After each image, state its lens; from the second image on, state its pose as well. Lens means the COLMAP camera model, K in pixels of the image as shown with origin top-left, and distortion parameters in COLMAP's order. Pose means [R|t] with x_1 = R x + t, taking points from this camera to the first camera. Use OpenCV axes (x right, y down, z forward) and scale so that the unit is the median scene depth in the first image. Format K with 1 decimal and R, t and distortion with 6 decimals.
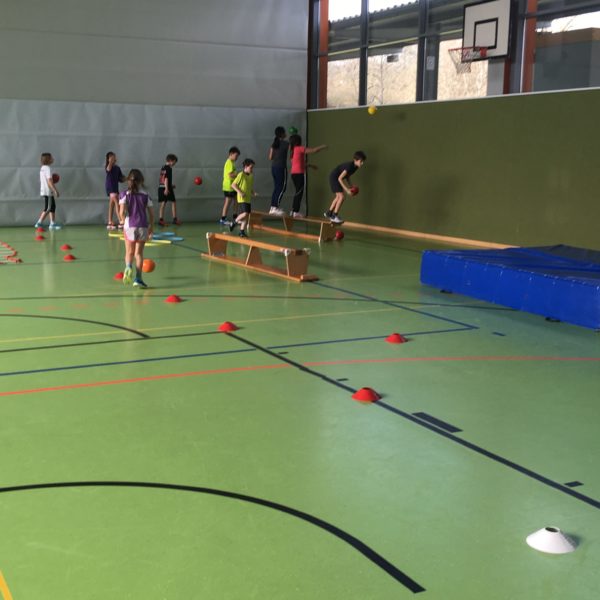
lens RADIAL K [[915.3, 0, 300.0], [0, 915.3, 300.0], [0, 0, 1]] dist [0.042736, 0.150806]
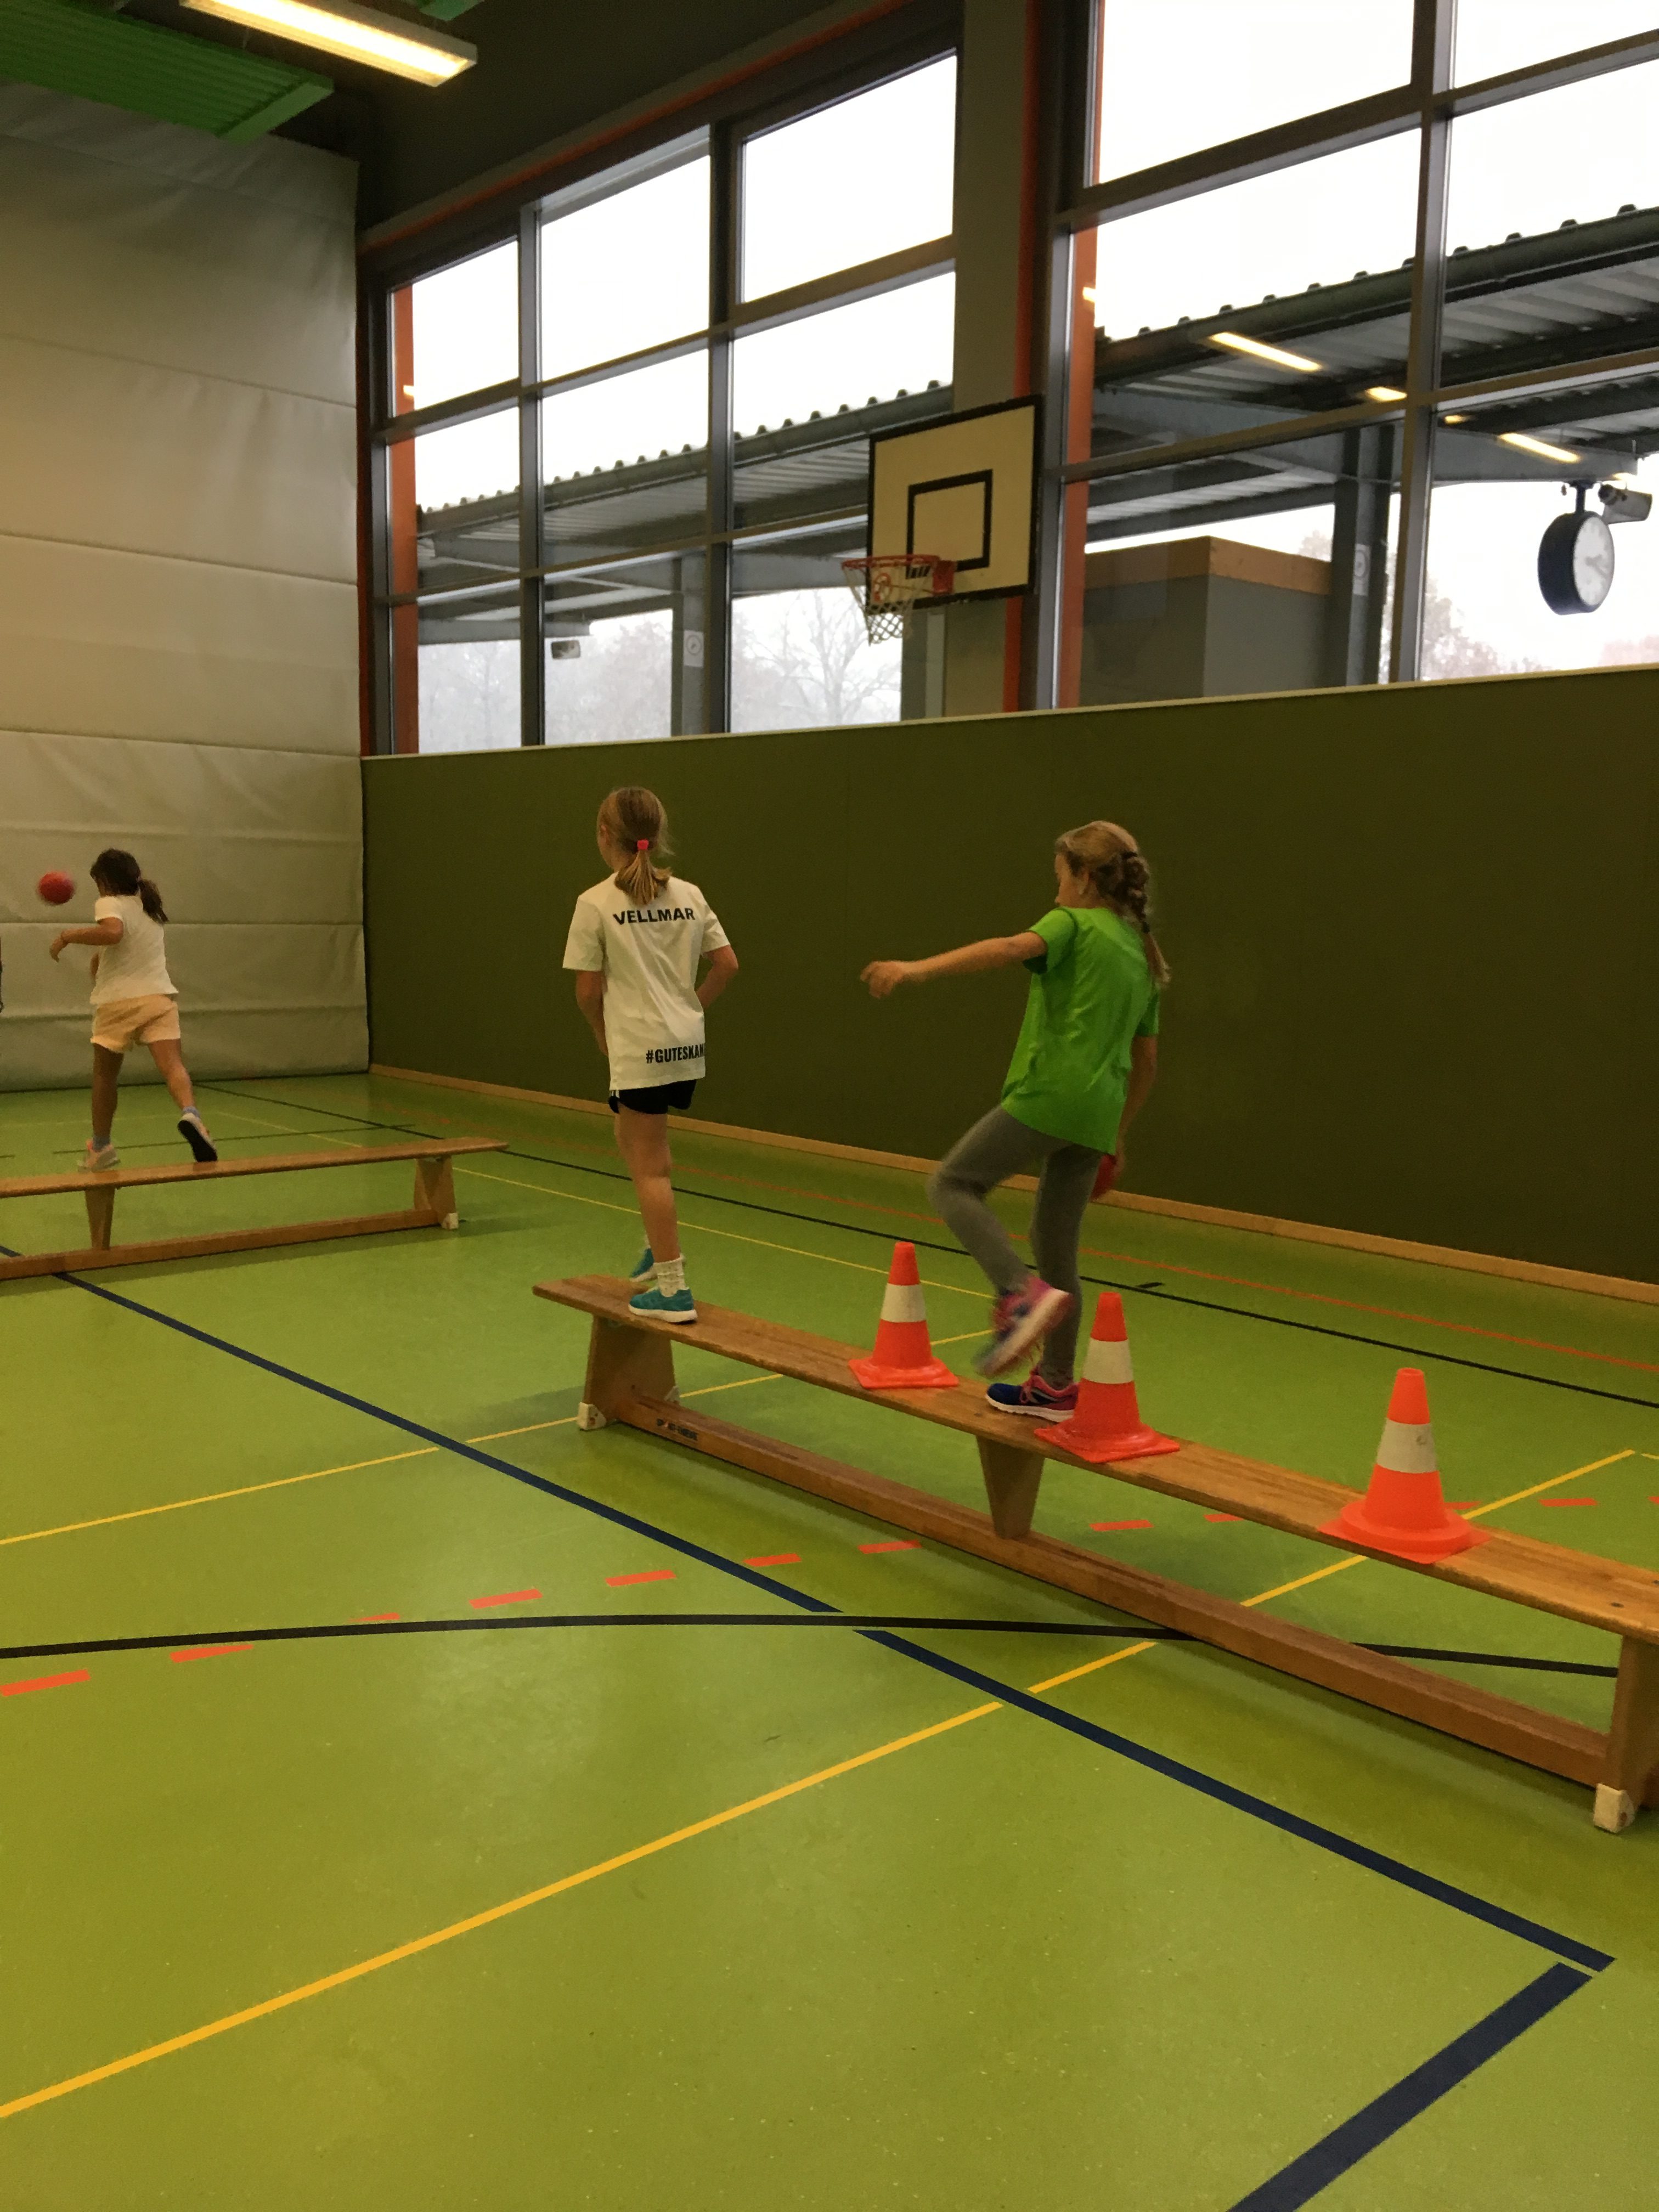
lens RADIAL K [[1886.8, 0, 829.5], [0, 1886.8, 1106.0], [0, 0, 1]] dist [0.120652, -0.228602]
pose [[0.966646, -0.020996, 0.255253, -0.008967], [0.031052, 0.998890, -0.035431, -0.056270], [-0.254226, 0.042175, 0.966225, 0.331200]]
